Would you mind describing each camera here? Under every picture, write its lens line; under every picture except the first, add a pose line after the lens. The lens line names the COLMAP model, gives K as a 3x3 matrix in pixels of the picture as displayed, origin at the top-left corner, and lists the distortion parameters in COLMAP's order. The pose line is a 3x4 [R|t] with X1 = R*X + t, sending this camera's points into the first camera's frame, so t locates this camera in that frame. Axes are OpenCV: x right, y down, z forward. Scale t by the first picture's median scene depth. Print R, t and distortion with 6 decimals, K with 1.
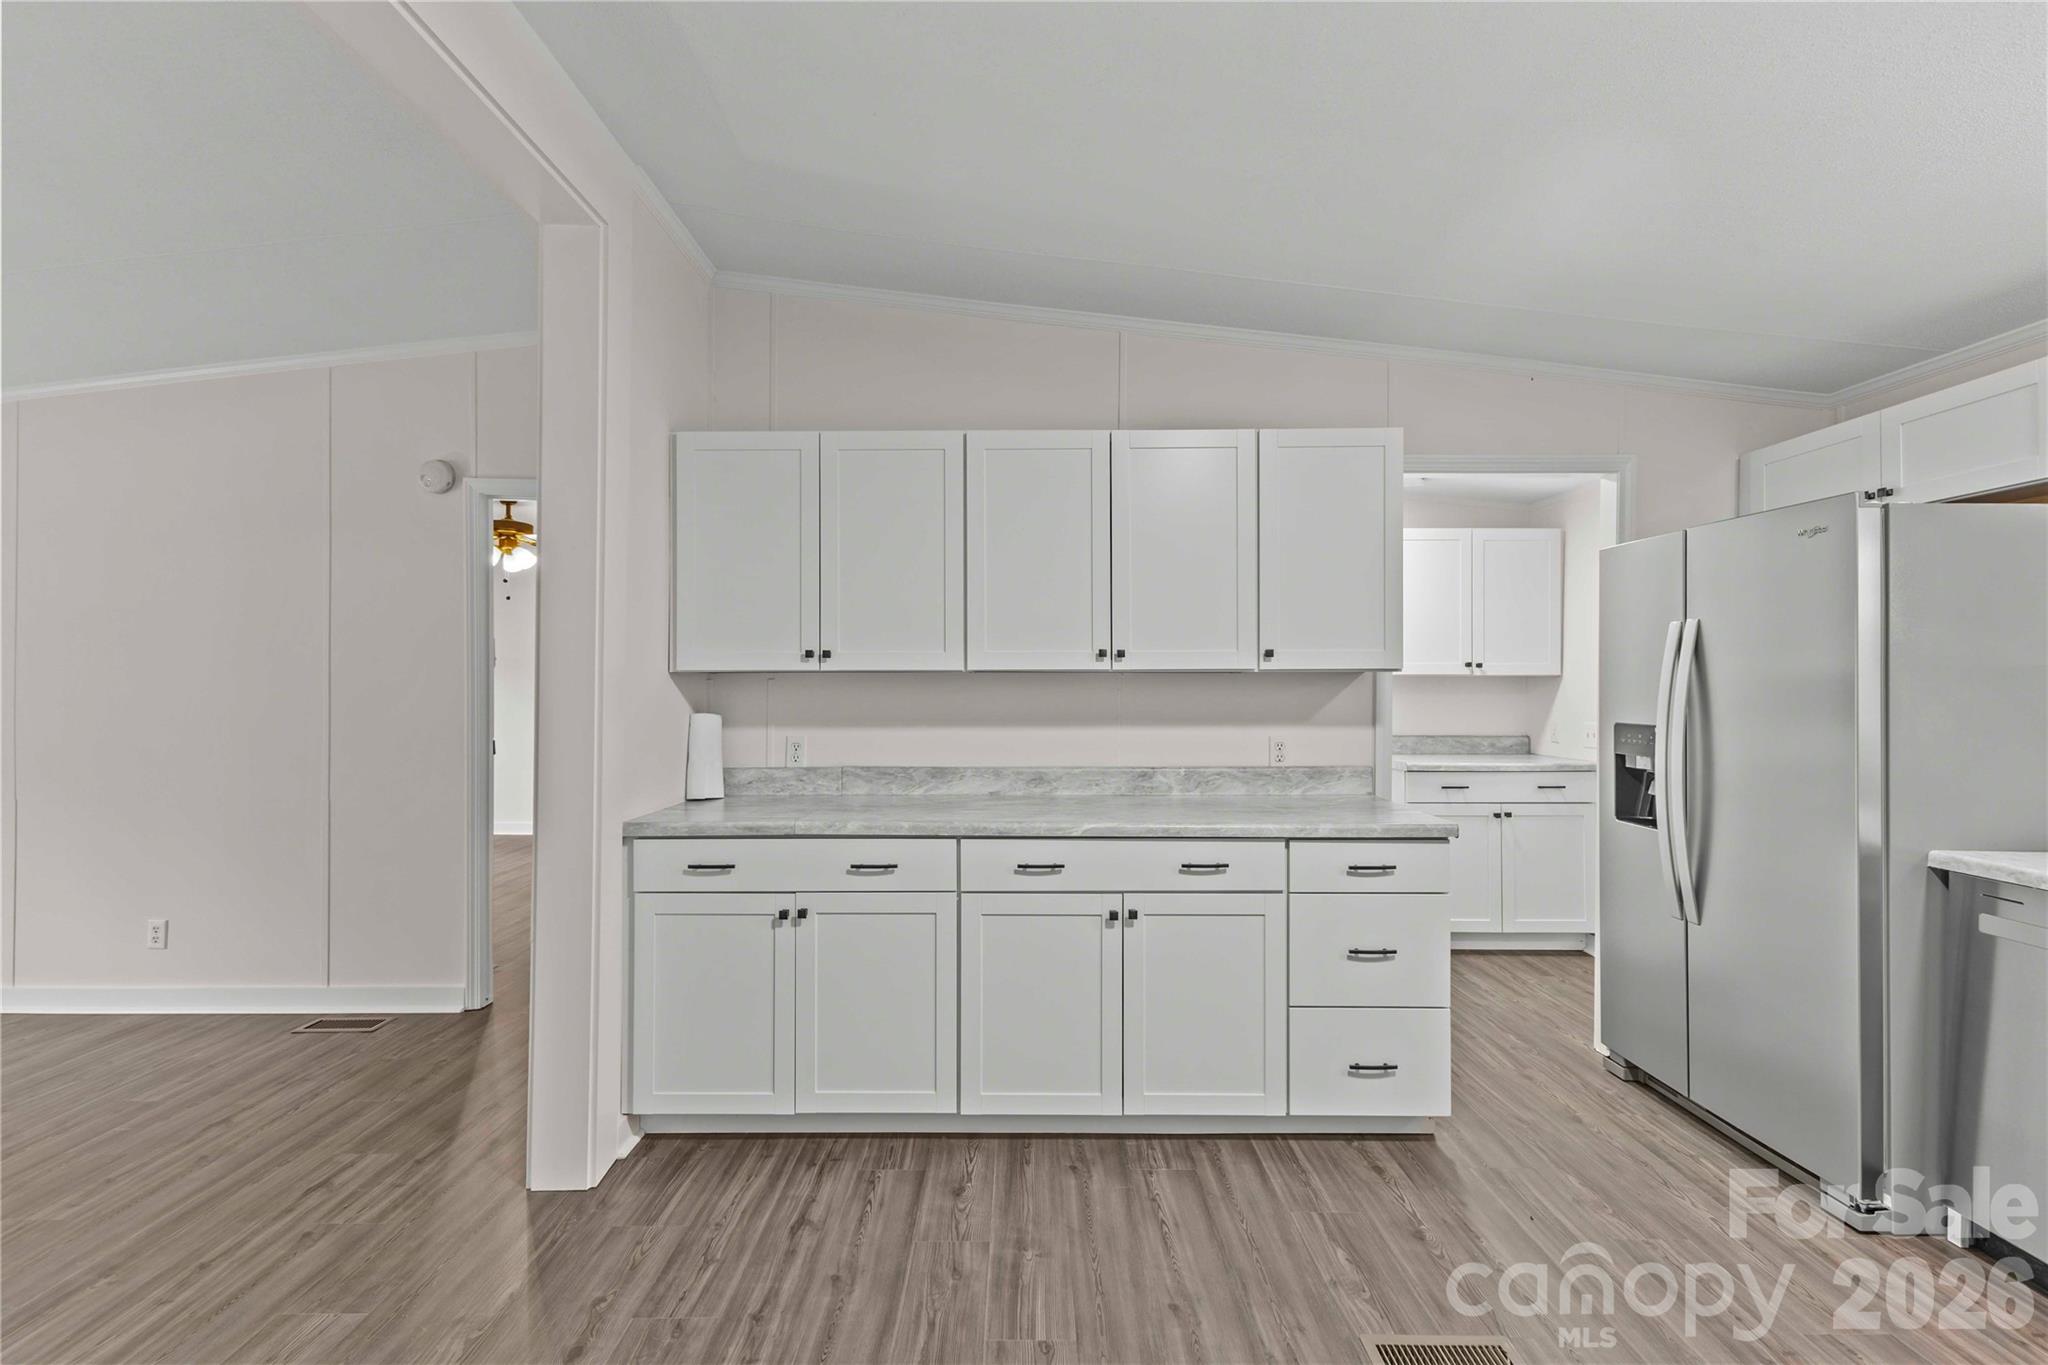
lens RADIAL K [[878.0, 0, 1021.4], [0, 878.0, 676.2], [0, 0, 1]] dist [0.007319, 0.000128]
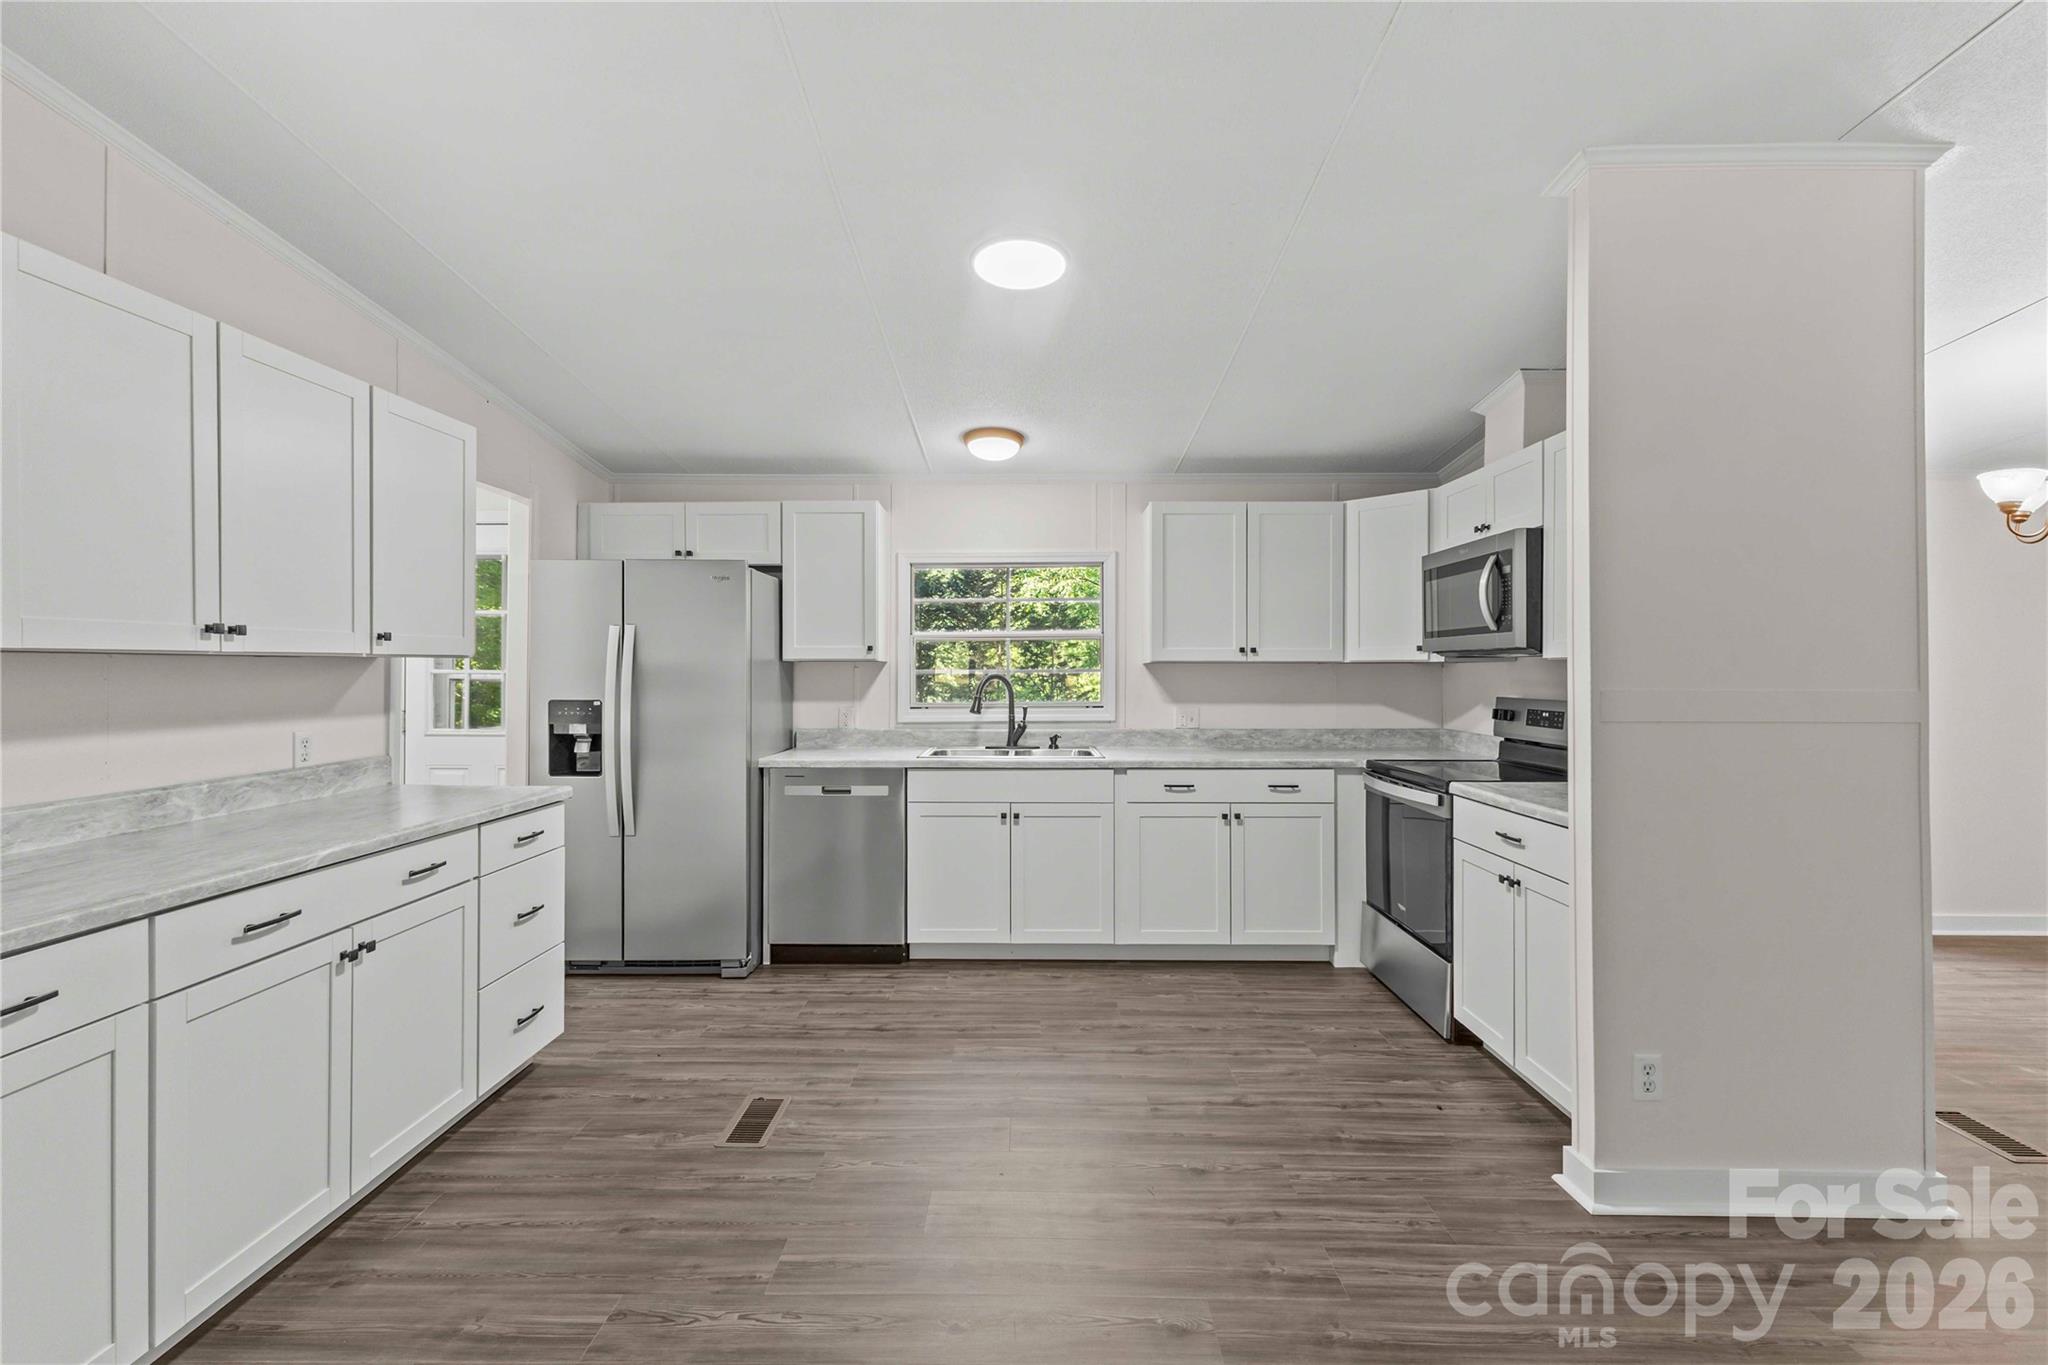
lens RADIAL K [[889.7, 0, 1018.4], [0, 889.7, 672.5], [0, 0, 1]] dist [0.005317, 0.000394]
pose [[0.012160, -0.005478, 0.999911, -0.702210], [-0.007552, 0.999956, 0.005570, 0.001139], [-0.999898, -0.007619, 0.012118, 0.367923]]
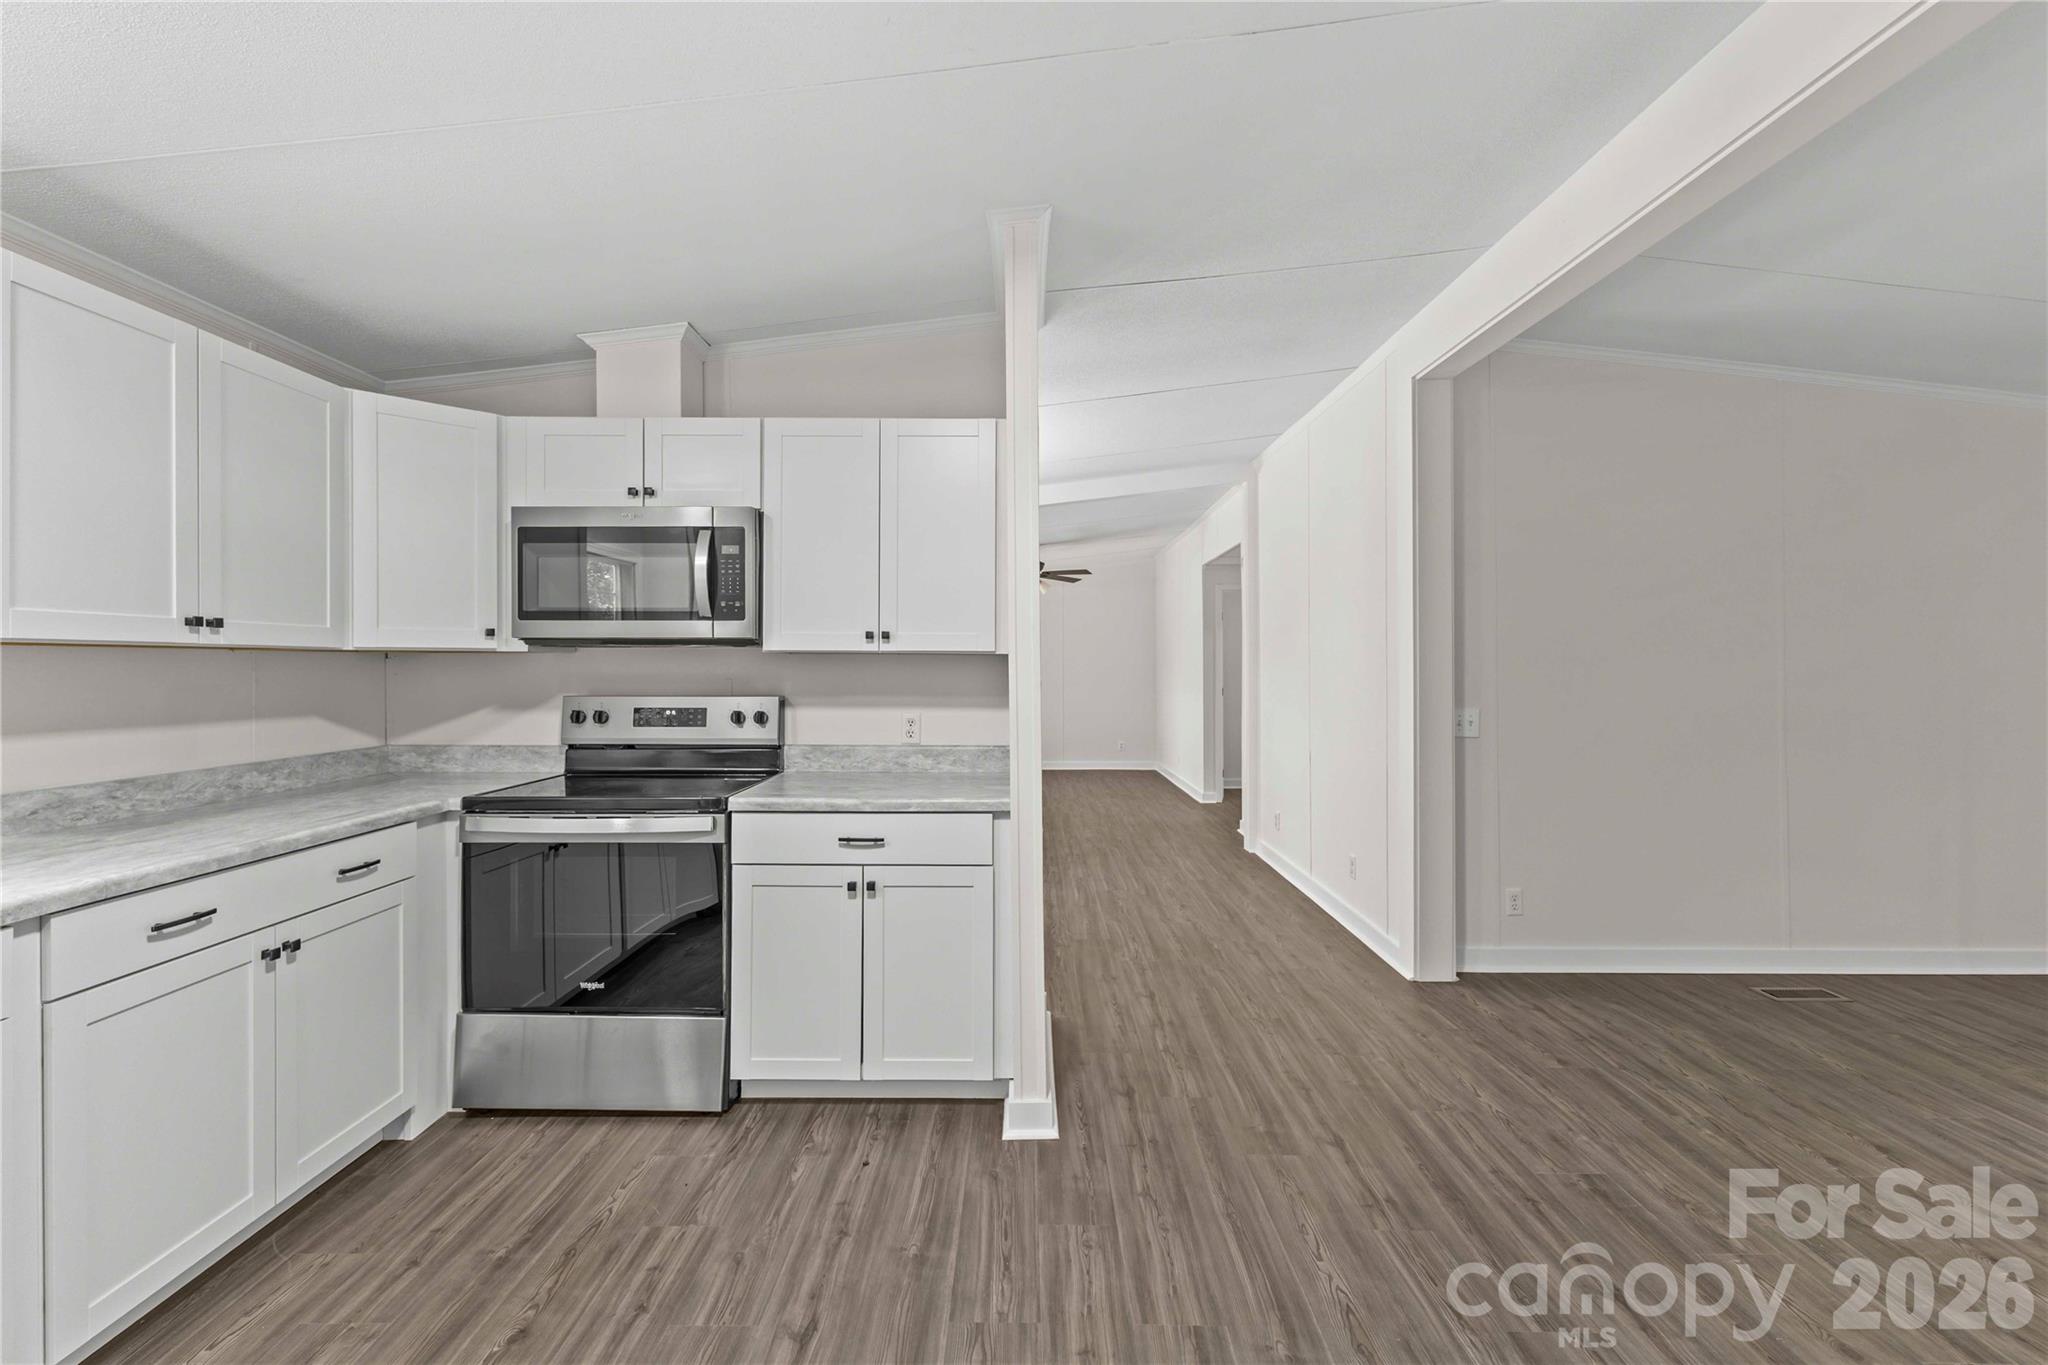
lens RADIAL K [[883.8, 0, 1021.0], [0, 883.8, 661.7], [0, 0, 1]] dist [0.004924, -0.000236]
pose [[-0.999986, -0.005087, -0.001549, 0.207904], [-0.005068, 0.999917, -0.011840, 0.008816], [0.001609, -0.011832, -0.999929, 0.804970]]
